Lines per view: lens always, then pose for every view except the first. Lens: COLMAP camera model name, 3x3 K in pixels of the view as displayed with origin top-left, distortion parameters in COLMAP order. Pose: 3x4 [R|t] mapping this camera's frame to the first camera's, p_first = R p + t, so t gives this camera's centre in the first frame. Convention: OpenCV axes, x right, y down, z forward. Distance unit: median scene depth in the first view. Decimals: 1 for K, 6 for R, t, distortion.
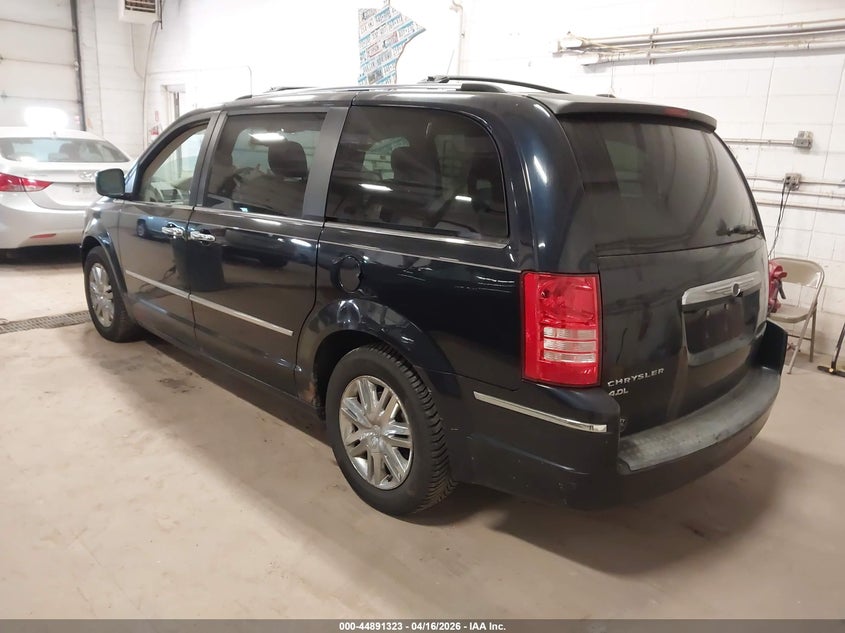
lens RADIAL K [[666.8, 0, 422.5], [0, 666.8, 316.5], [0, 0, 1]] dist [-0.002077, 0.000977]
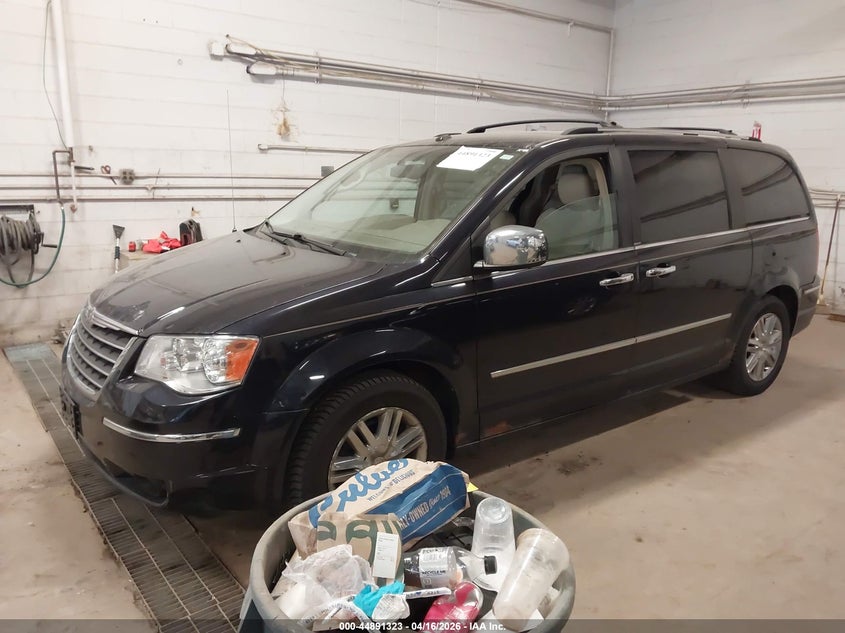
lens RADIAL K [[680.0, 0, 423.7], [0, 680.0, 303.0], [0, 0, 1]] dist [-0.000351, 0.000636]
pose [[0.115610, -0.238726, 0.964181, -0.827469], [0.231026, 0.950532, 0.207645, -0.222372], [-0.966054, 0.198745, 0.165043, 0.709384]]
